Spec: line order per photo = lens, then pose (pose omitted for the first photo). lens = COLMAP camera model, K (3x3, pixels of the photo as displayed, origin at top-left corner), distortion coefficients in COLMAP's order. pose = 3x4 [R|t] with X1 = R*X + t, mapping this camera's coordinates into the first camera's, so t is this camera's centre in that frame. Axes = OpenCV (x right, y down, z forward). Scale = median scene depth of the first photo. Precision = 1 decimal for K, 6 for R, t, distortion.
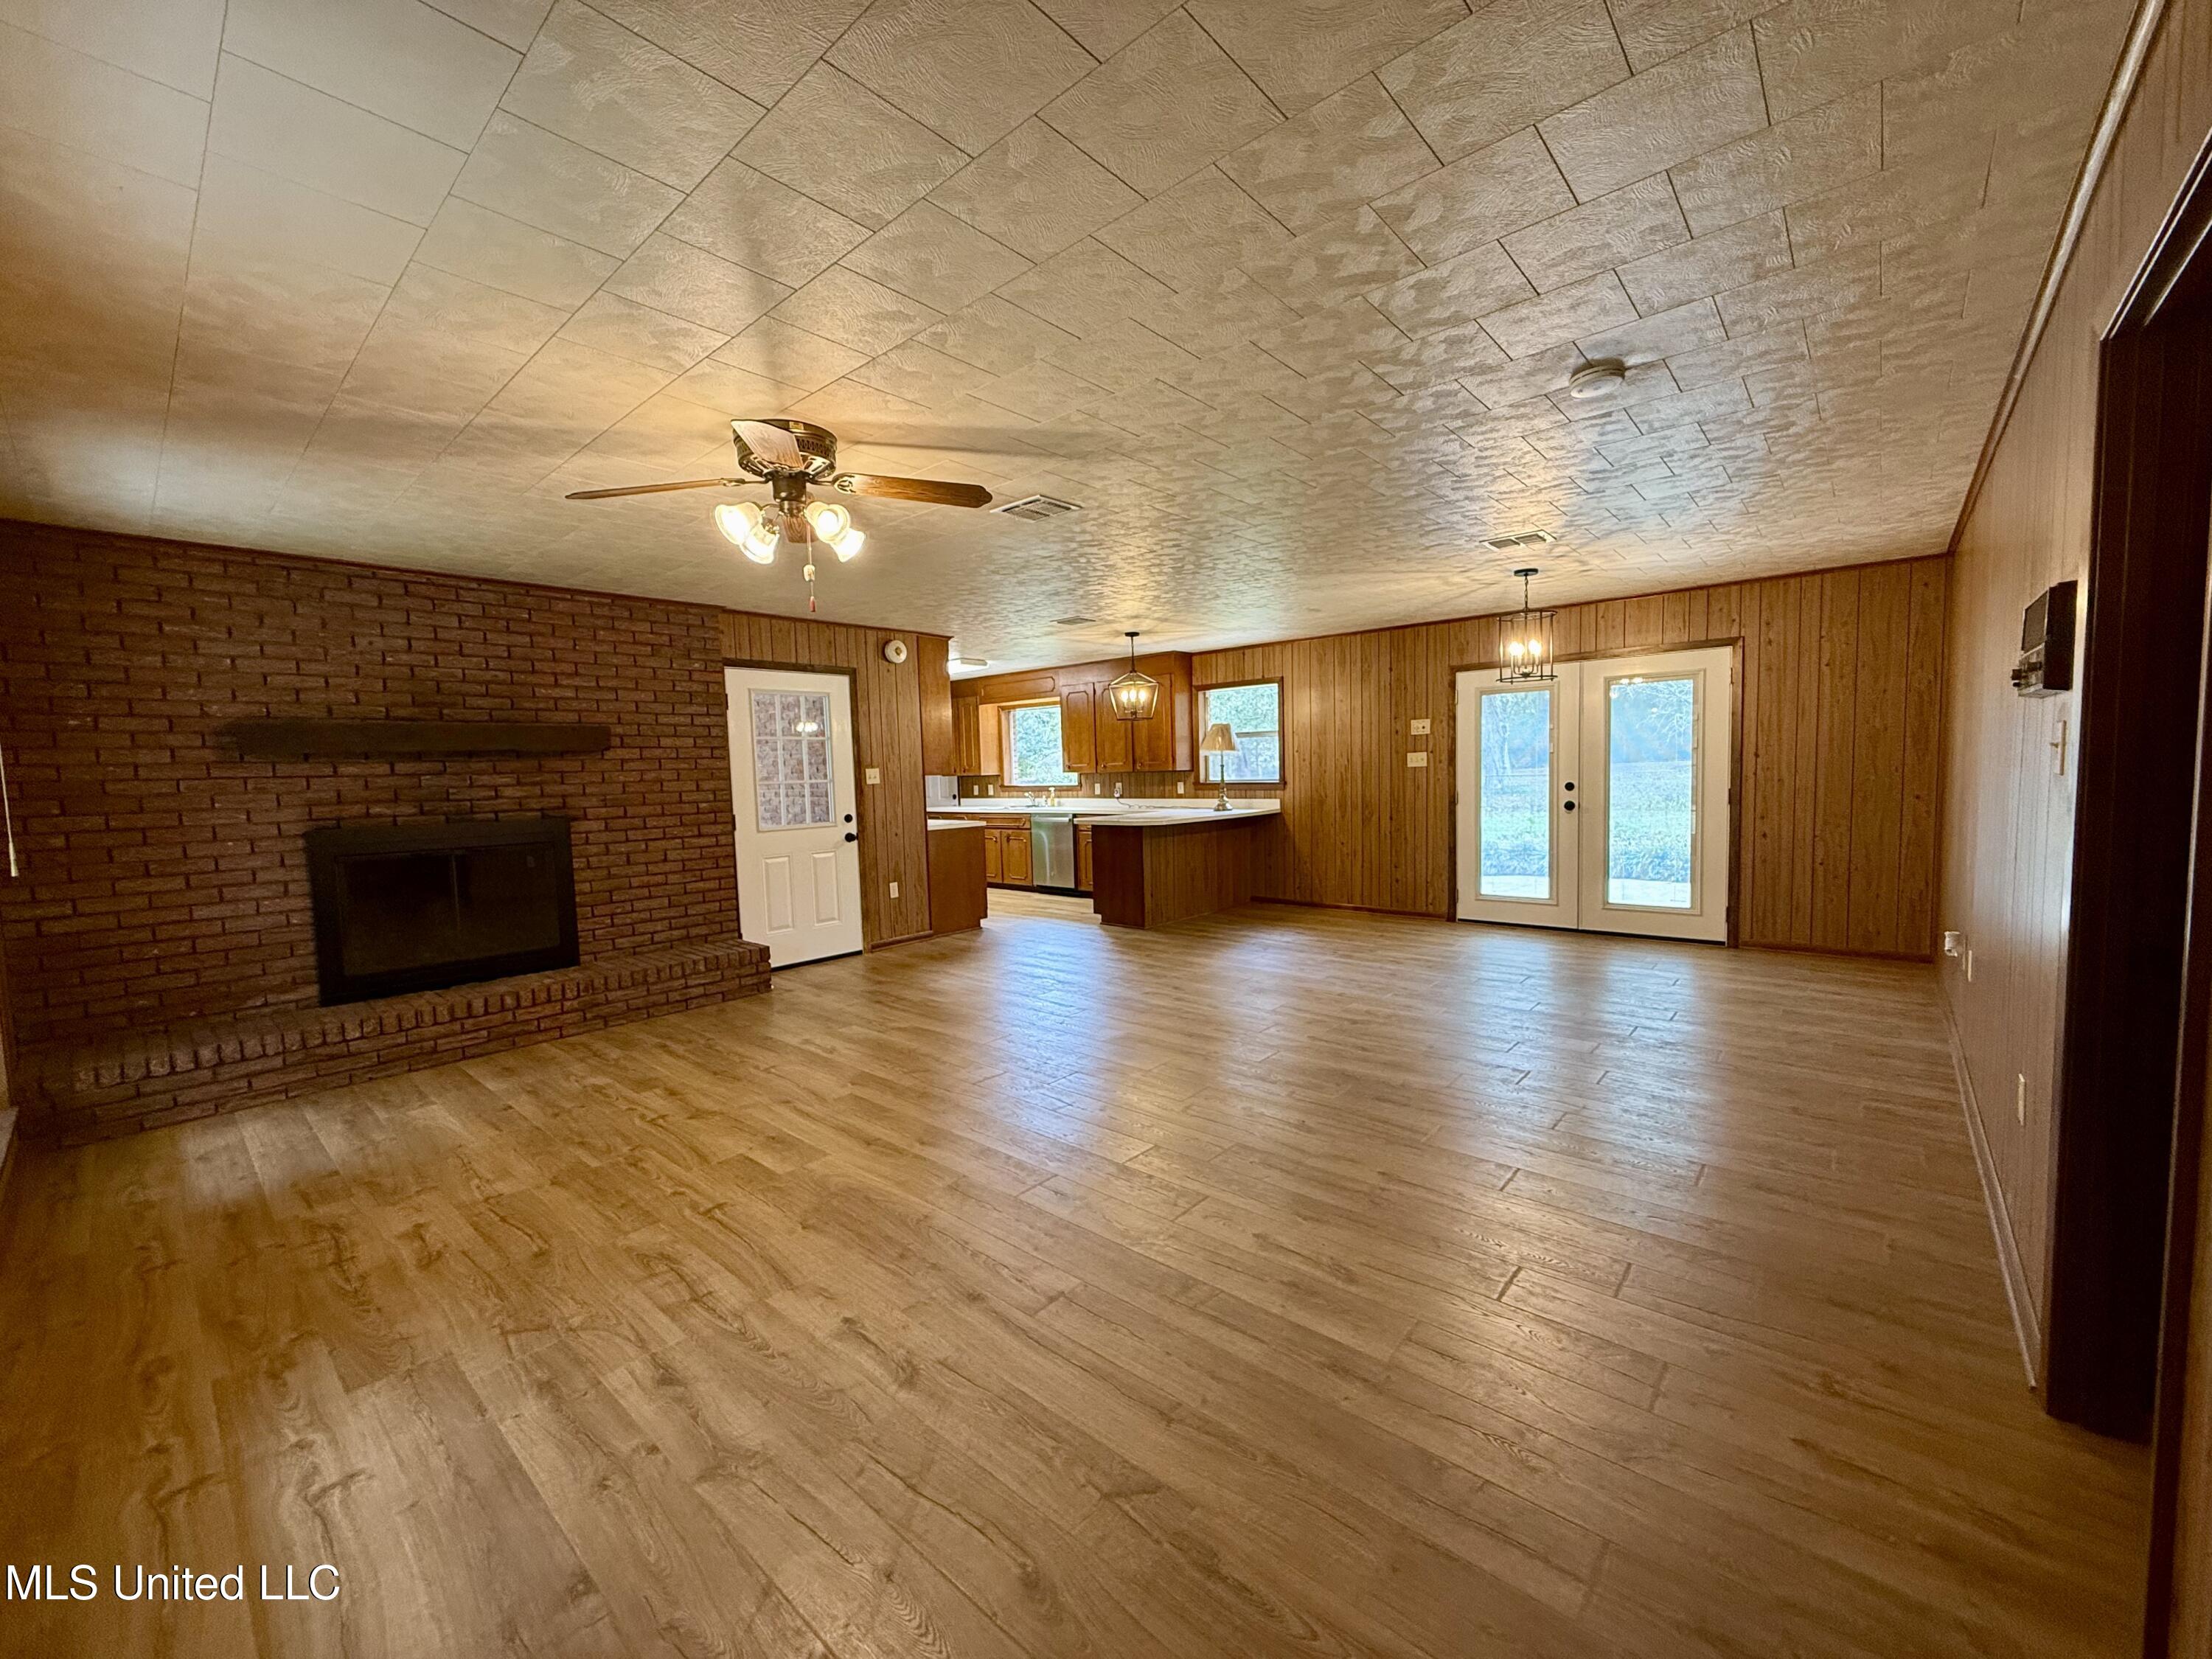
lens RADIAL K [[881.3, 0, 1109.3], [0, 881.3, 831.1], [0, 0, 1]] dist [0.000575, 0.000427]
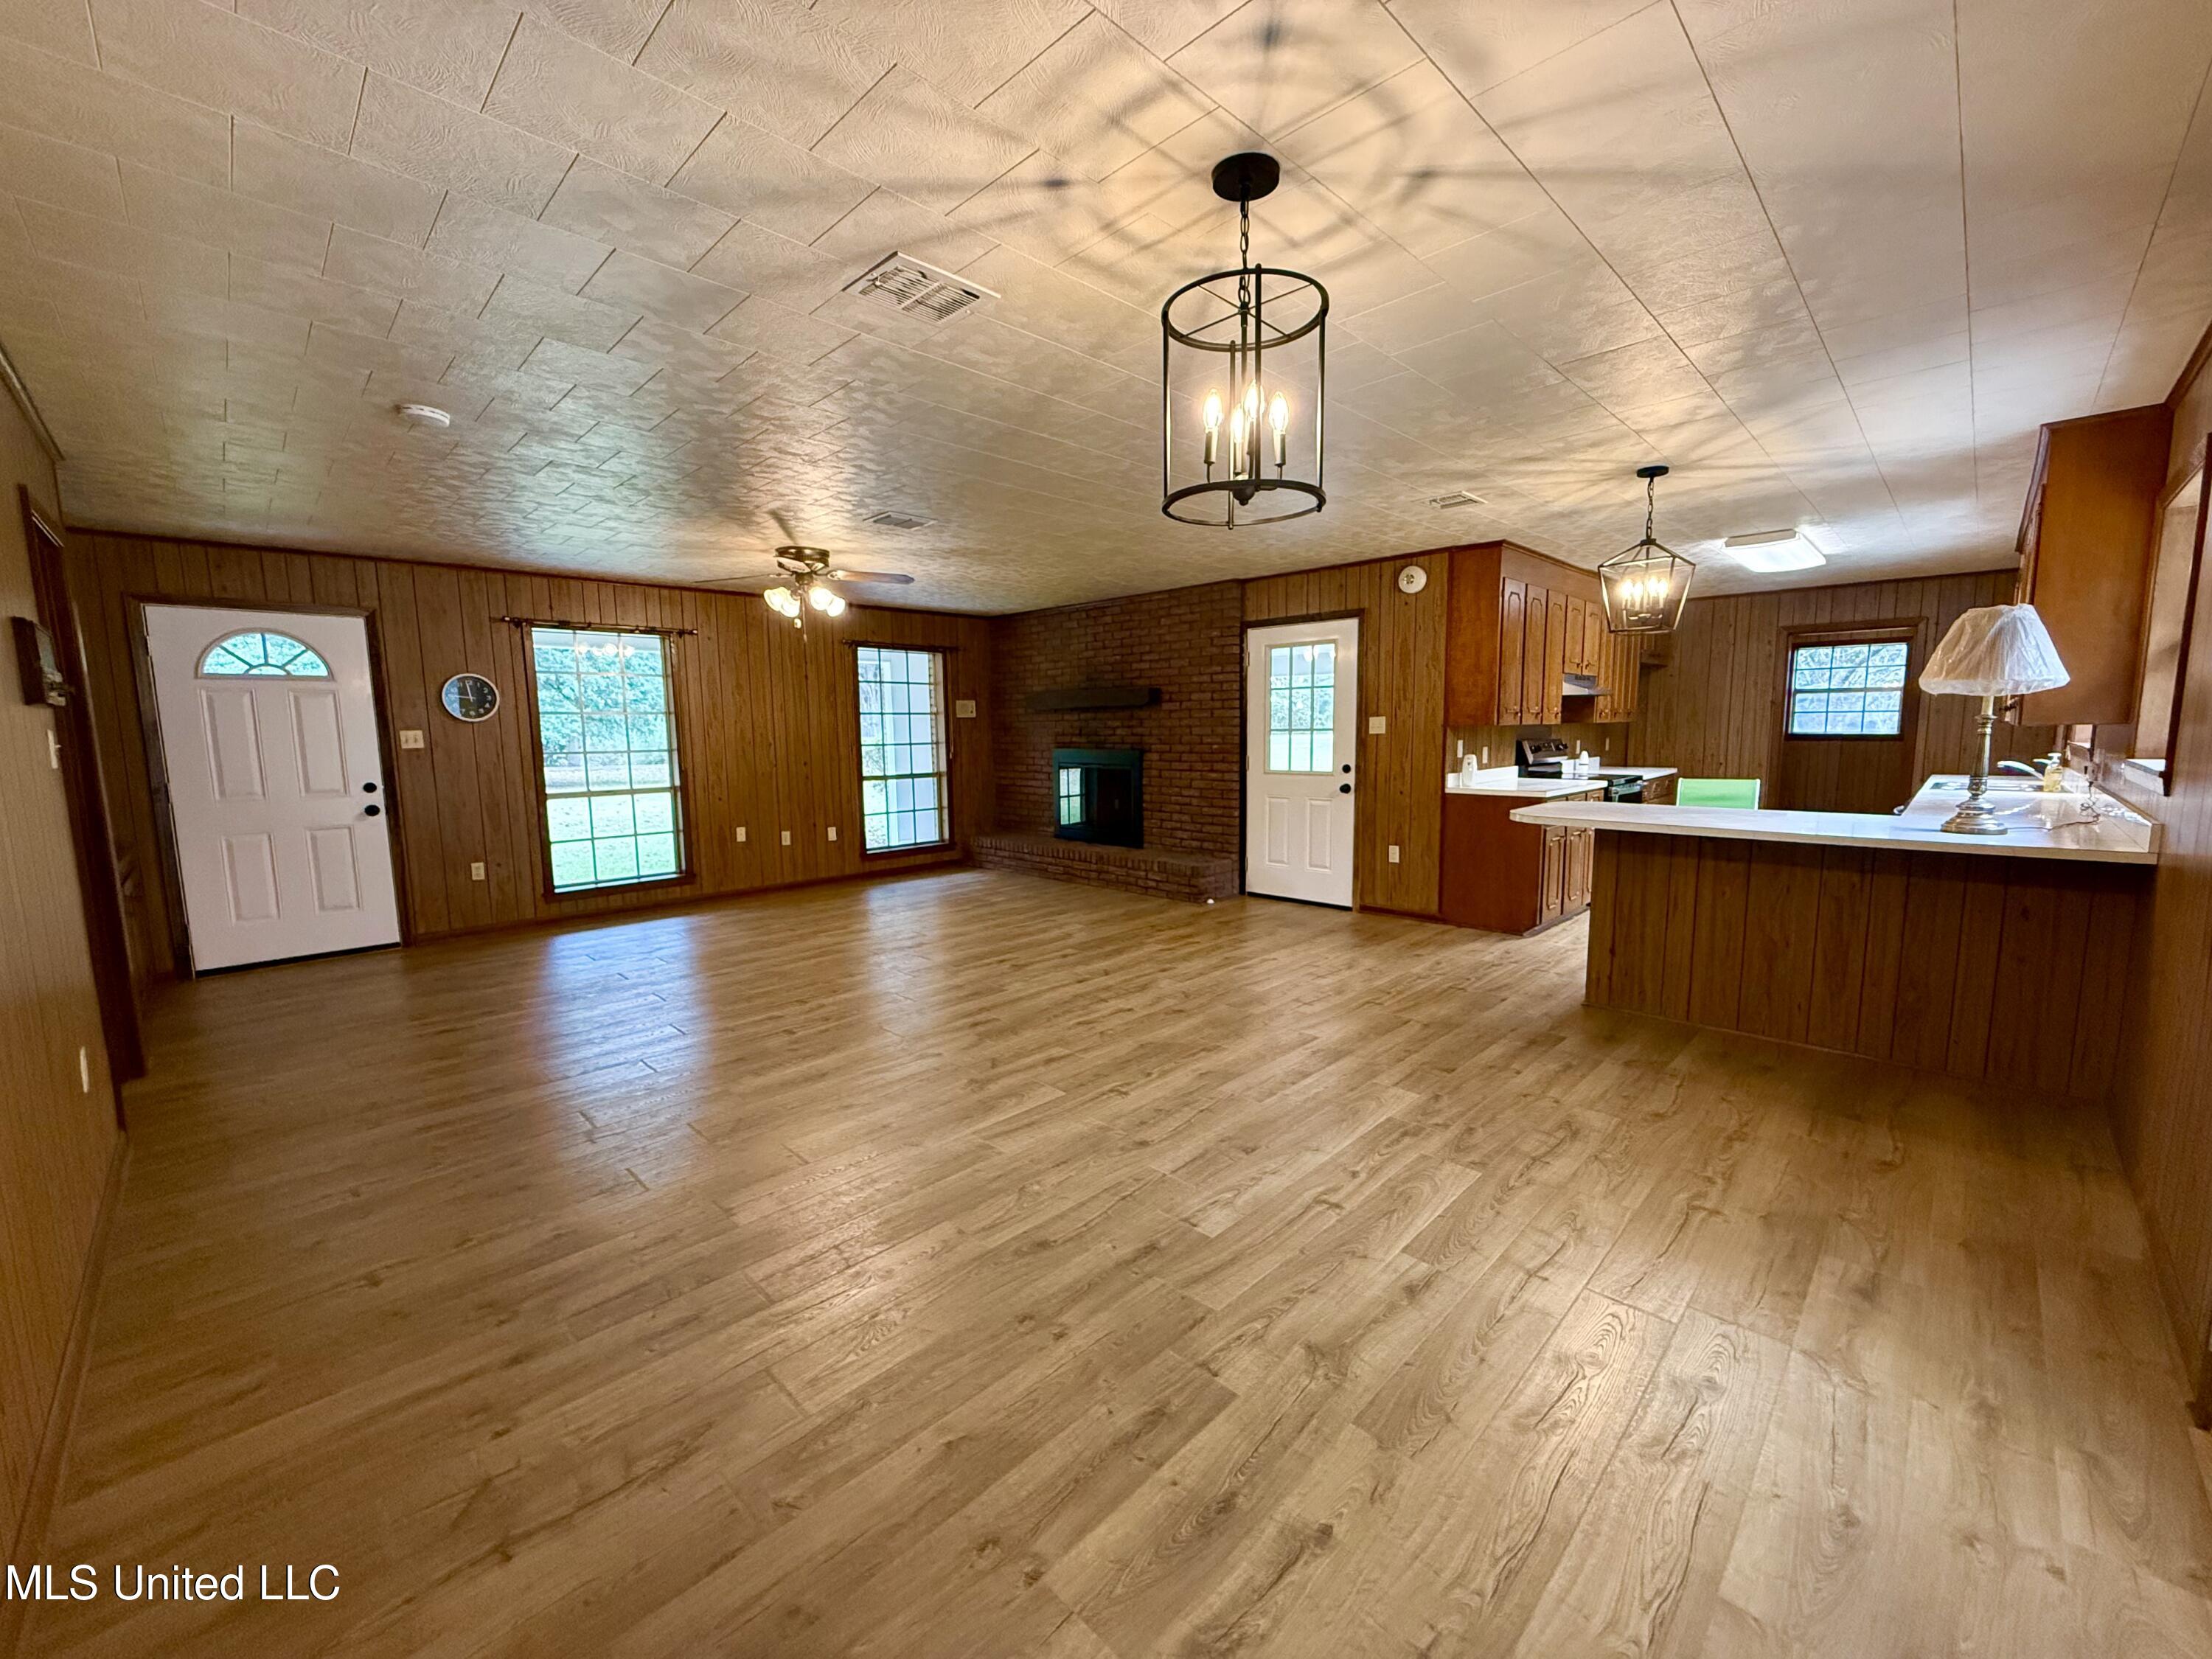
lens RADIAL K [[881.3, 0, 1099.7], [0, 881.3, 829.9], [0, 0, 1]] dist [0.000575, 0.000427]
pose [[-0.070406, 0.145188, -0.986896, 0.958204], [-0.053610, 0.987371, 0.149082, -0.108562], [0.996077, 0.063404, -0.061734, 1.112166]]
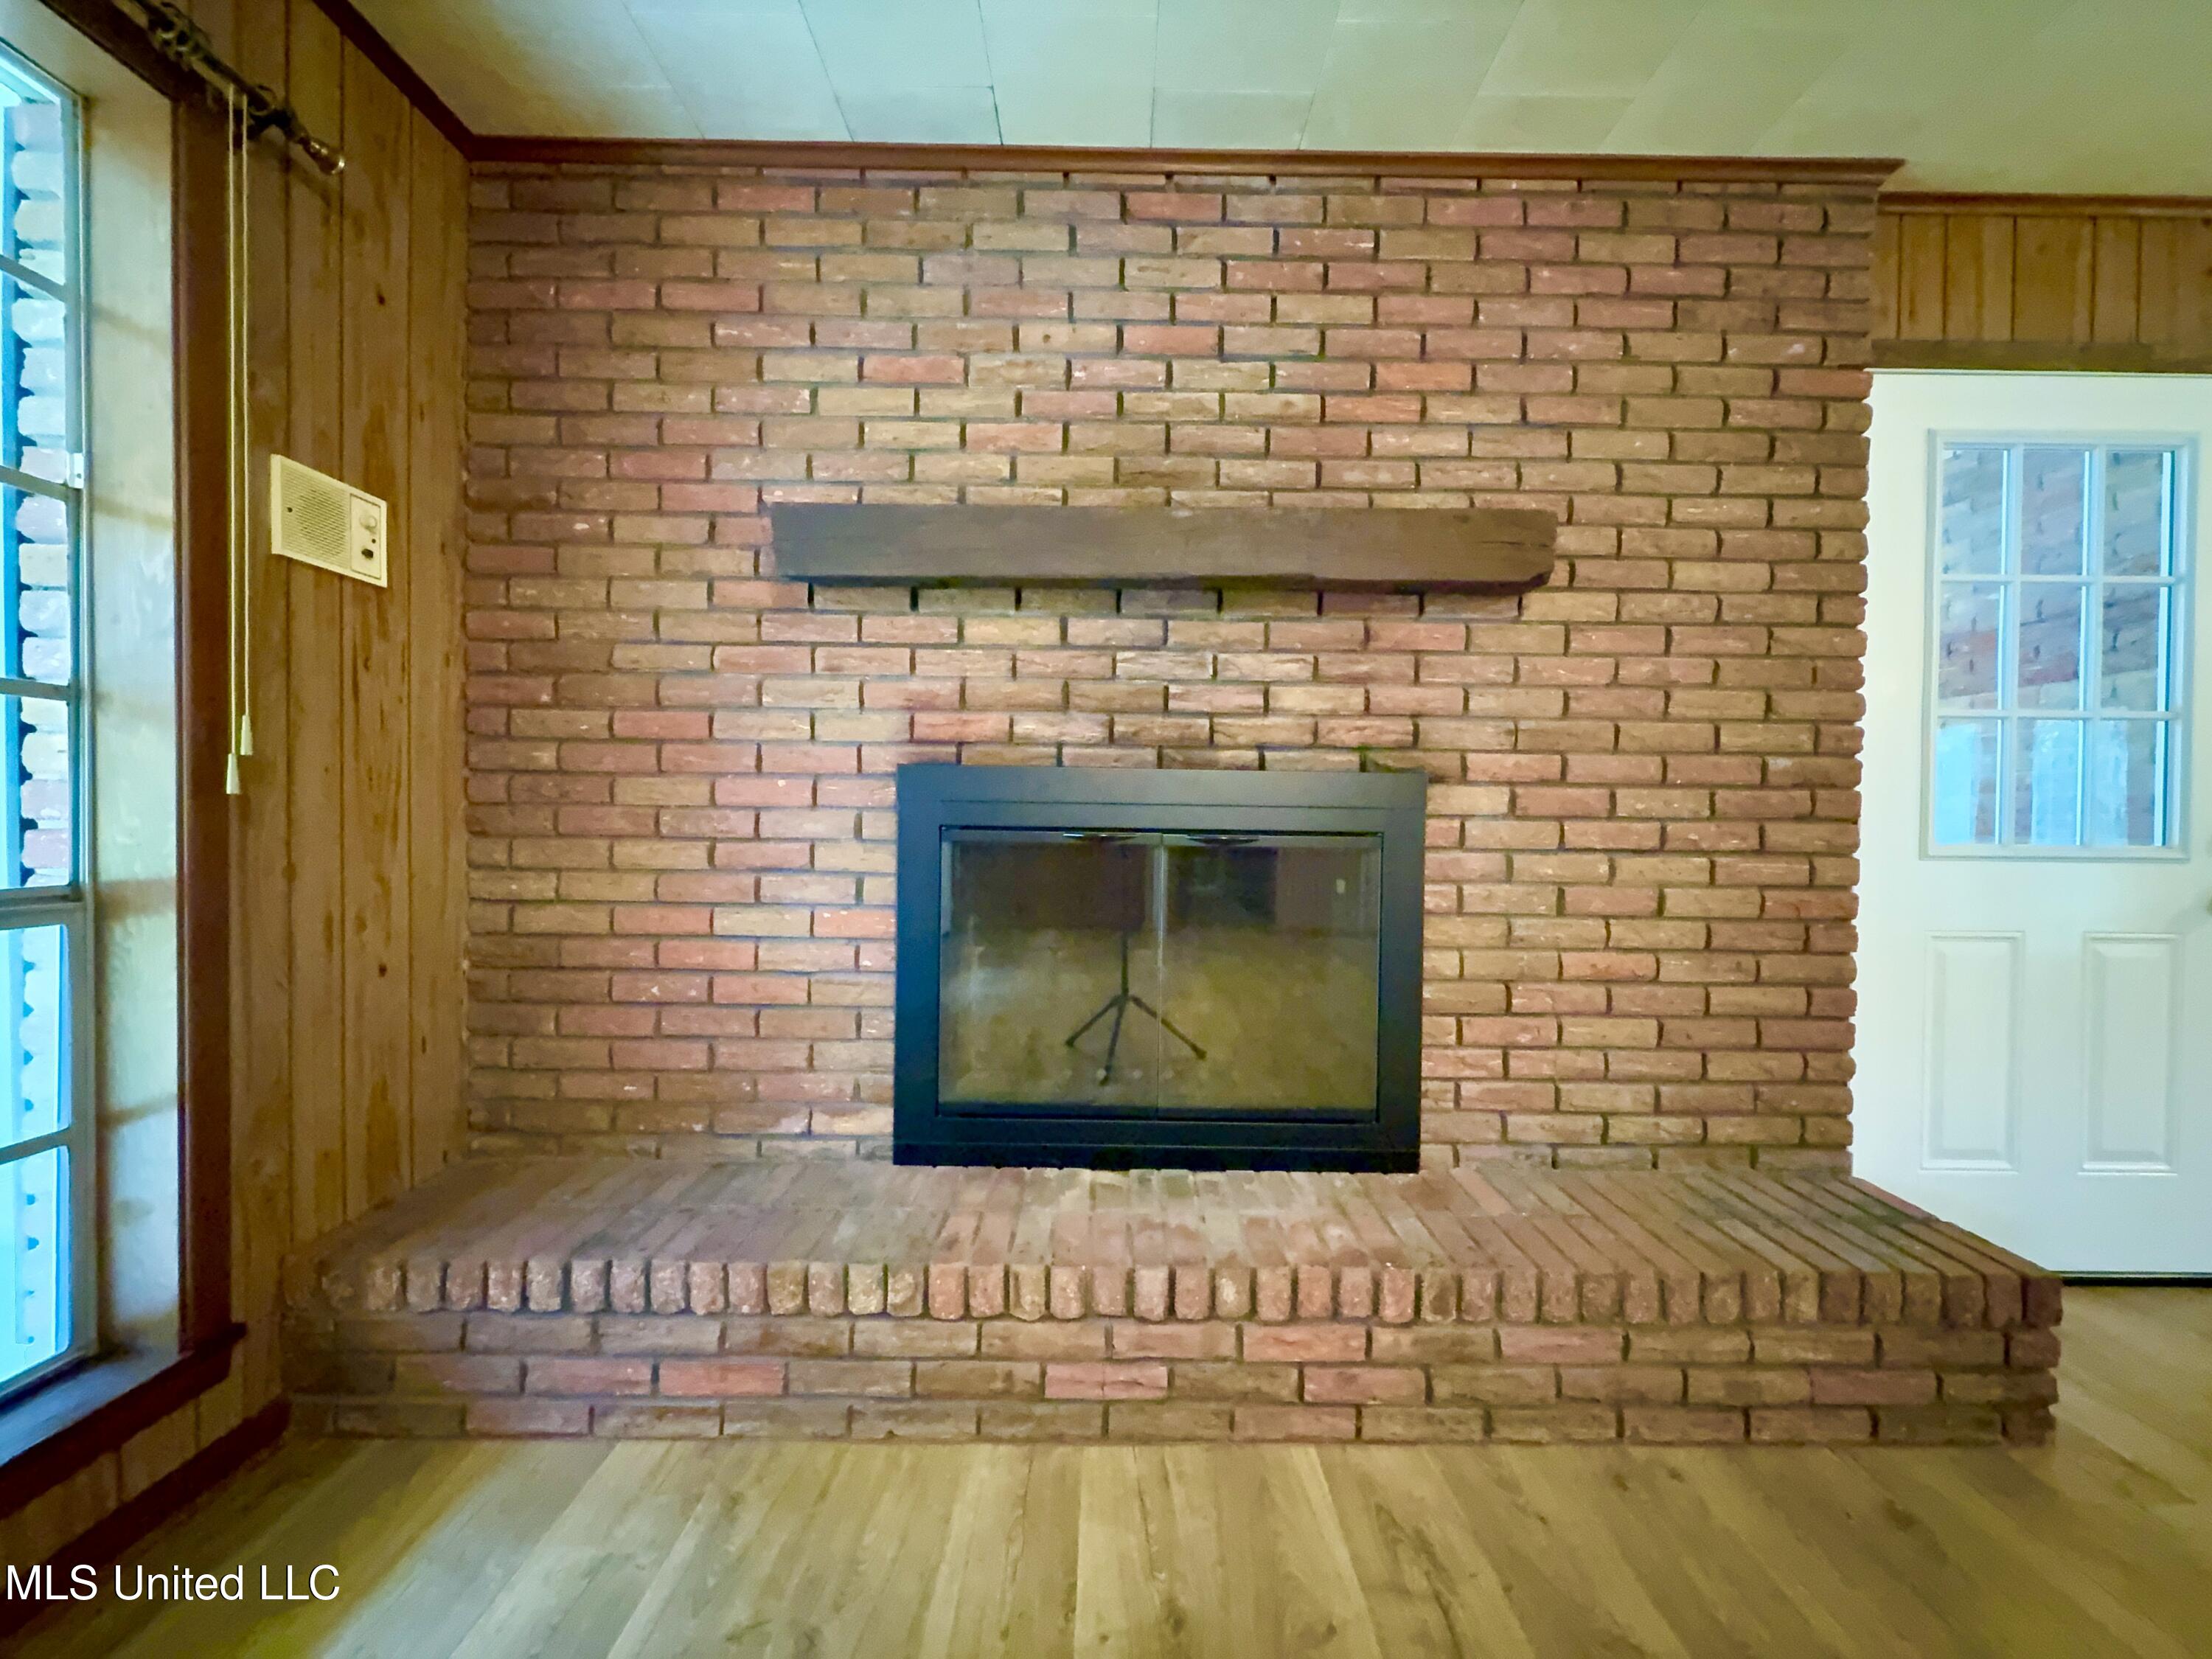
lens RADIAL K [[881.3, 0, 1110.5], [0, 881.3, 833.1], [0, 0, 1]] dist [0.000575, 0.000427]
pose [[0.658585, 0.047982, -0.750975, -0.451369], [-0.083501, 0.996462, -0.009561, 0.026780], [0.747859, 0.069004, 0.660262, 0.706755]]
